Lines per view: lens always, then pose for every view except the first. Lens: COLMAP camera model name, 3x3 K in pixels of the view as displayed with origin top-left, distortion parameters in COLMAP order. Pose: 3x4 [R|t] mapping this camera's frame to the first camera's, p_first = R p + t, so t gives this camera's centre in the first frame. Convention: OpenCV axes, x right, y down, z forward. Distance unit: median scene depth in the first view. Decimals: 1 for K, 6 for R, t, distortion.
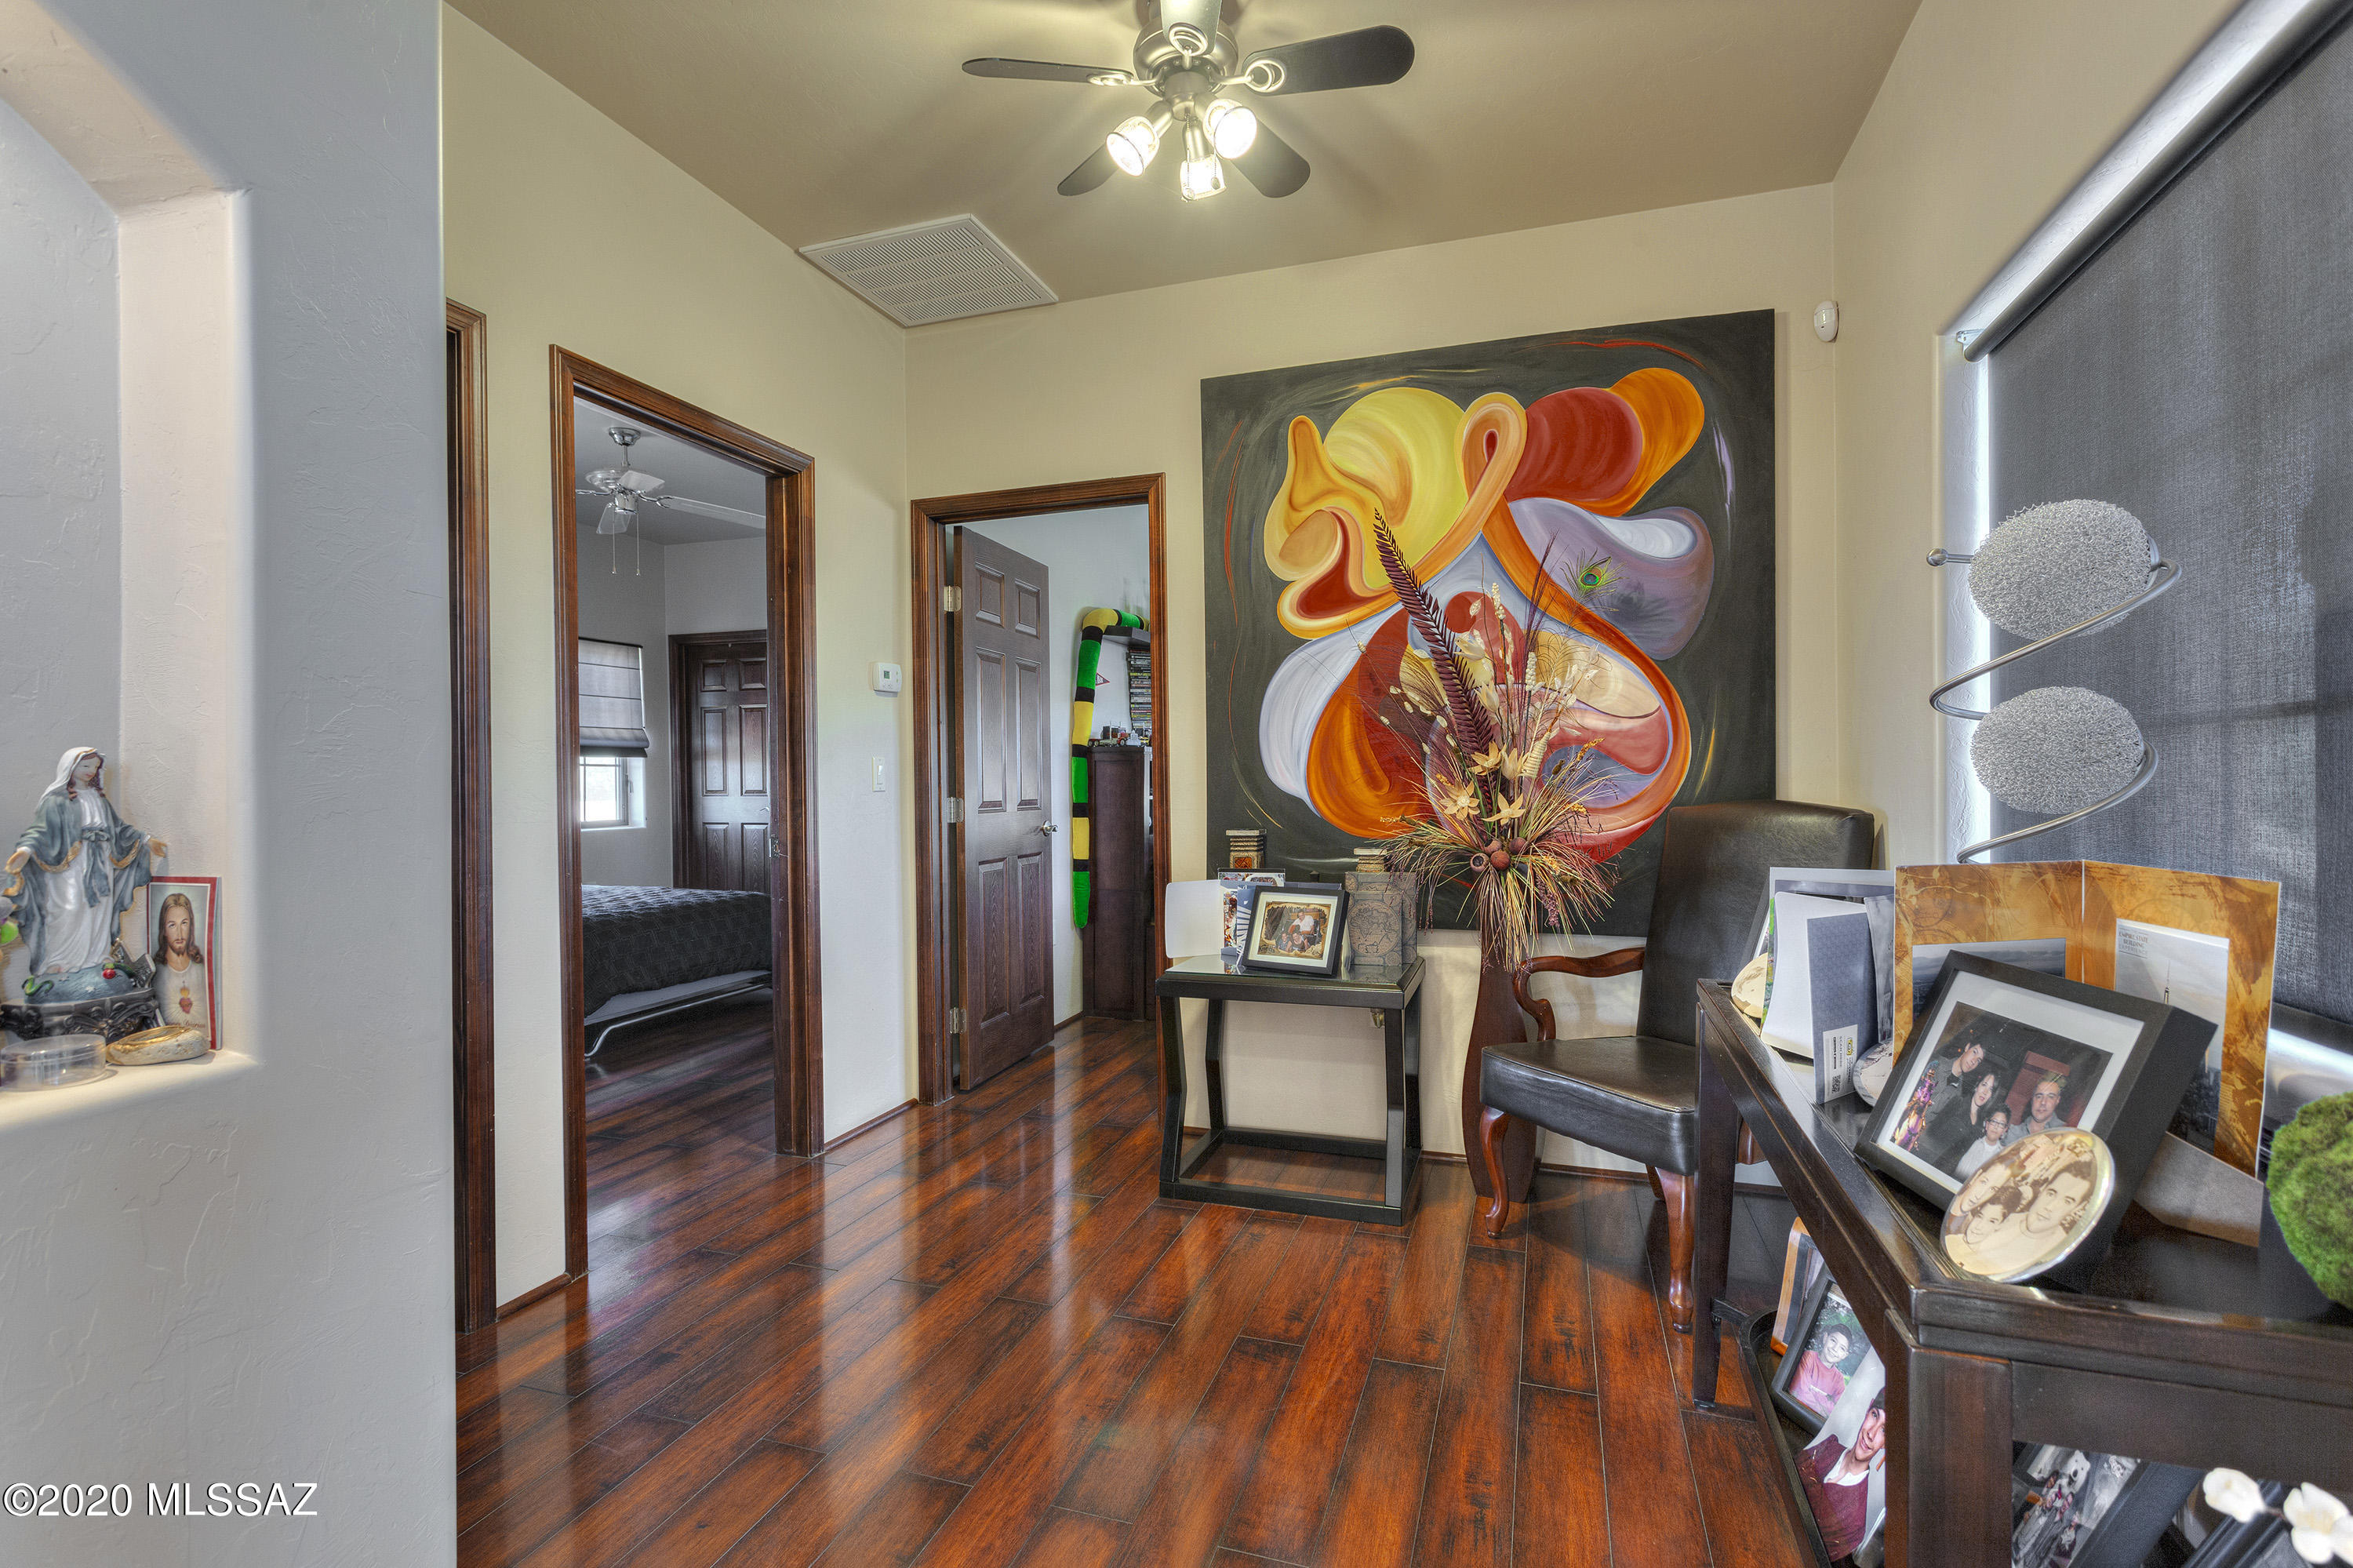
lens RADIAL K [[1125.6, 0, 1177.9], [0, 1125.6, 778.6], [0, 0, 1]] dist [0.001116, 0.000012]
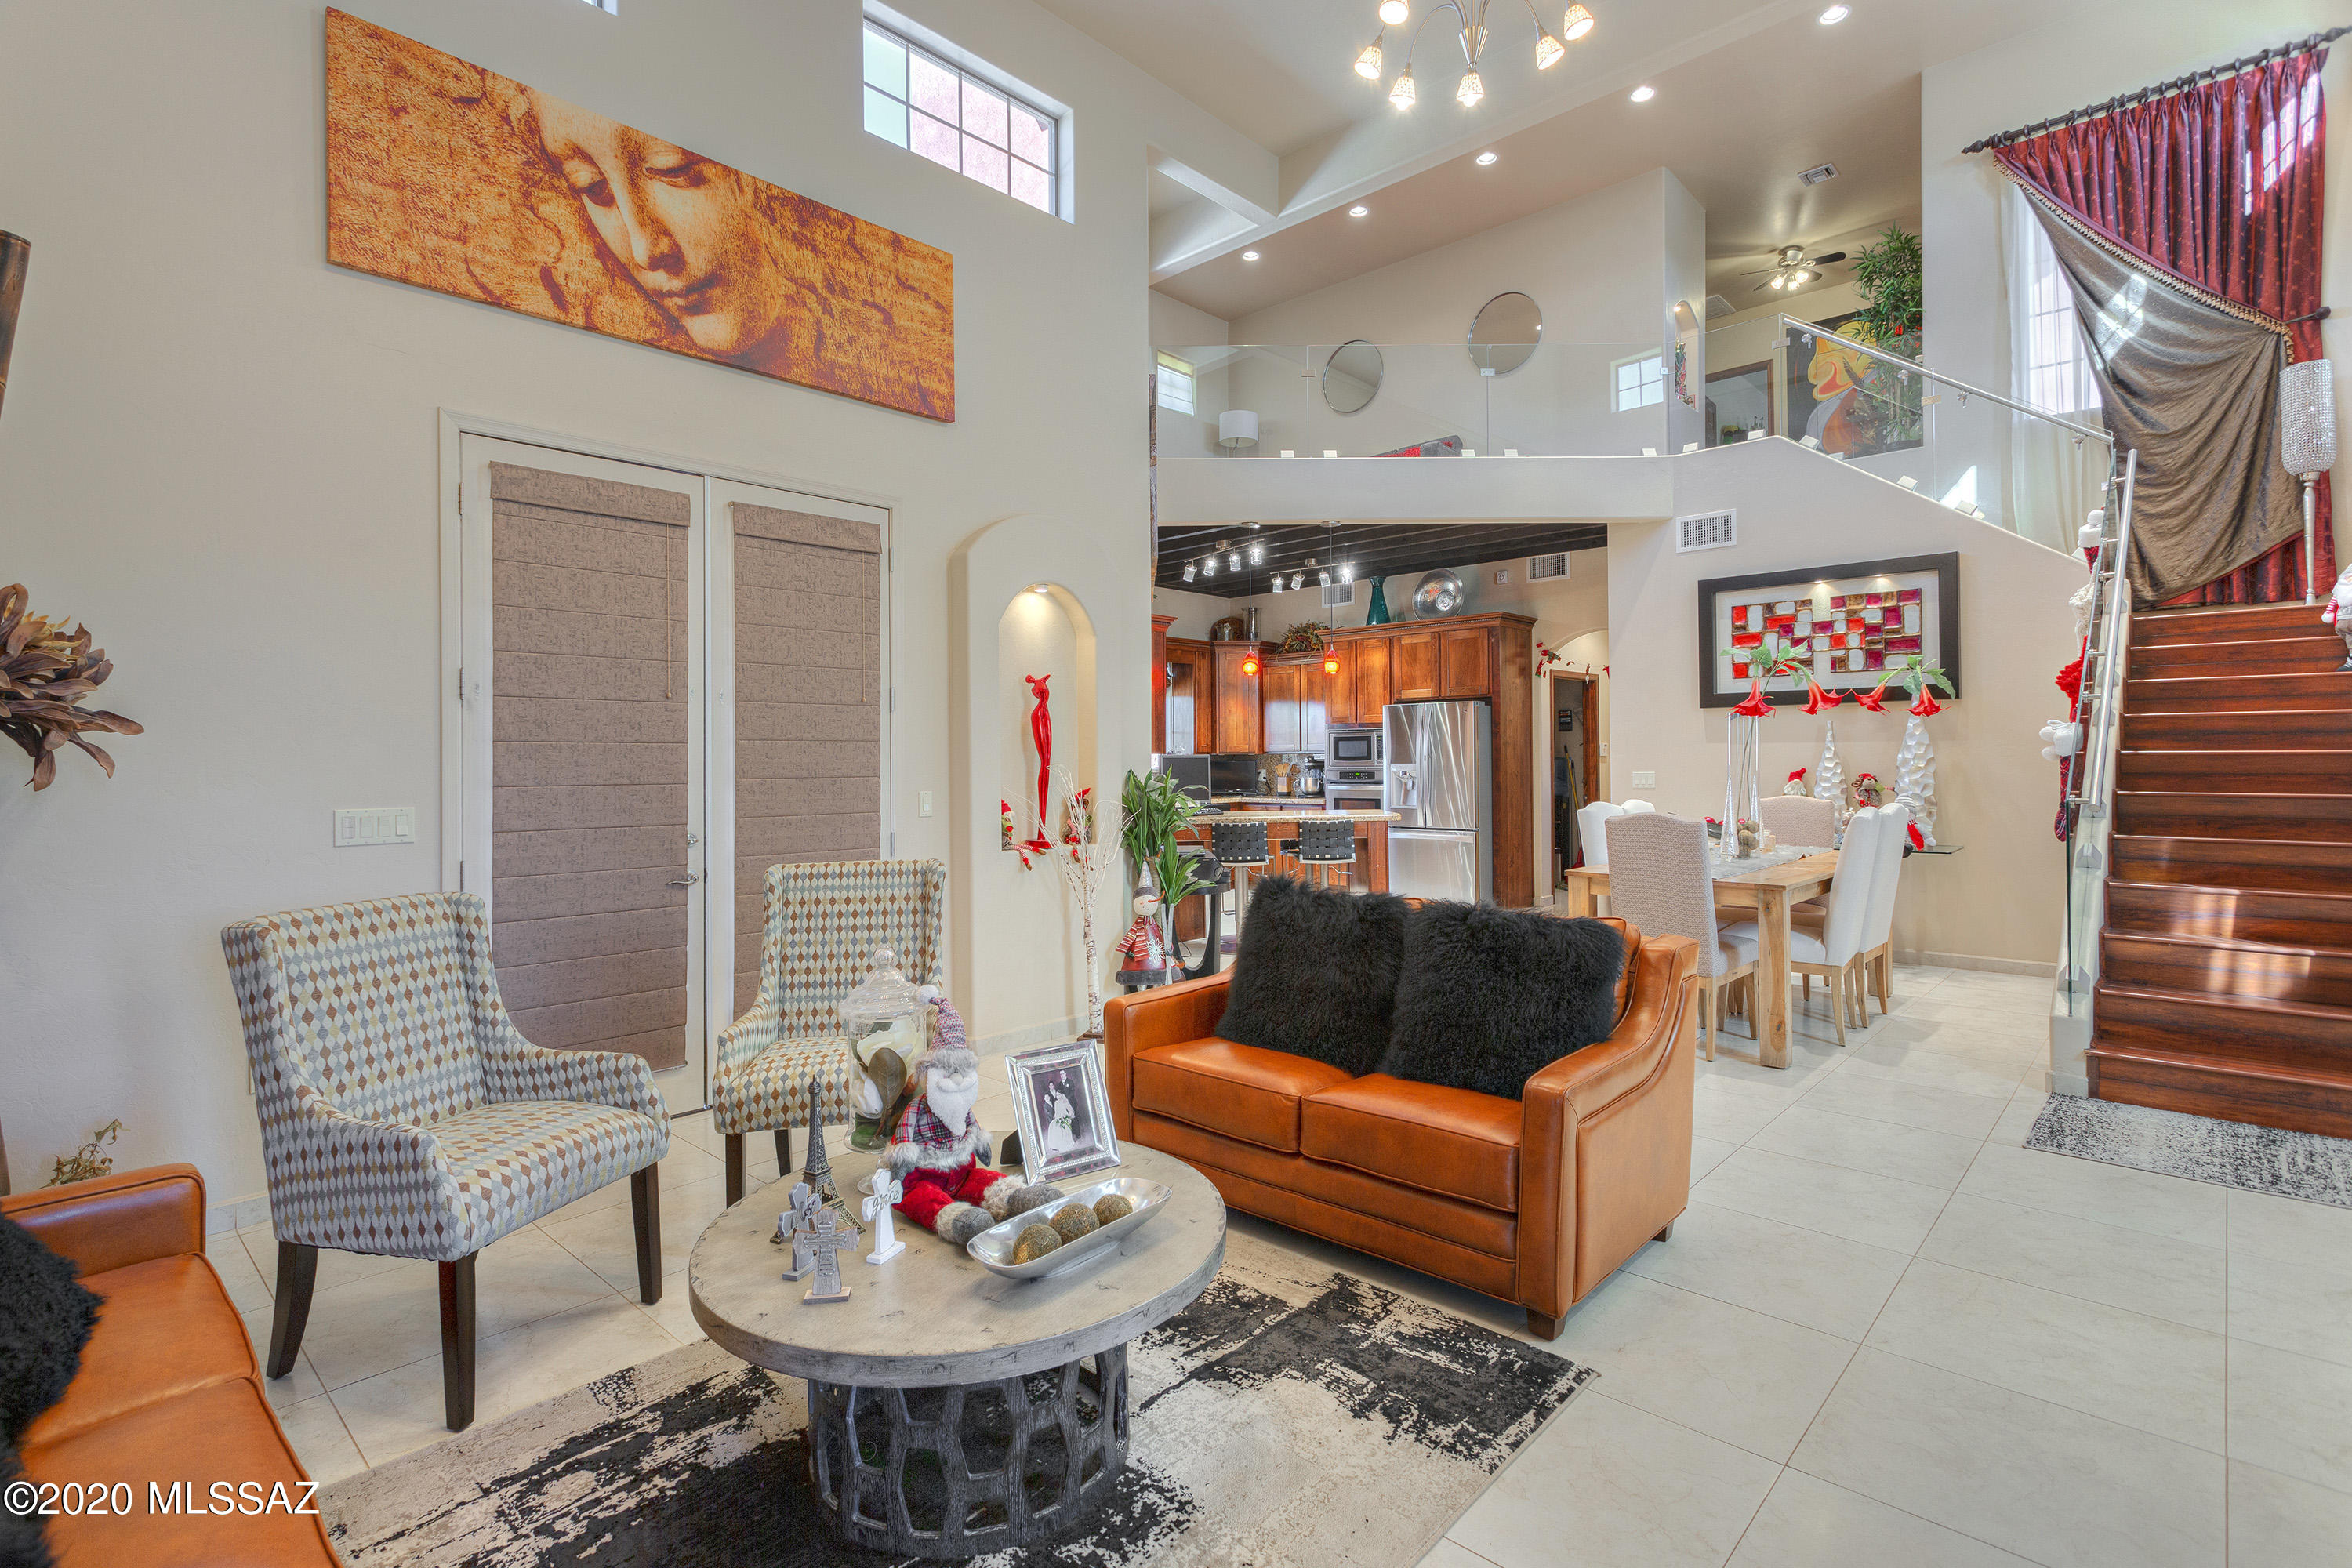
lens RADIAL K [[1125.1, 0, 1179.8], [0, 1125.1, 770.8], [0, 0, 1]] dist [0.001116, 0.000012]
pose [[0.911043, 0.003088, -0.412300, -0.095161], [-0.002197, 0.999994, 0.002636, 0.378939], [0.412306, -0.001496, 0.911044, -1.112100]]
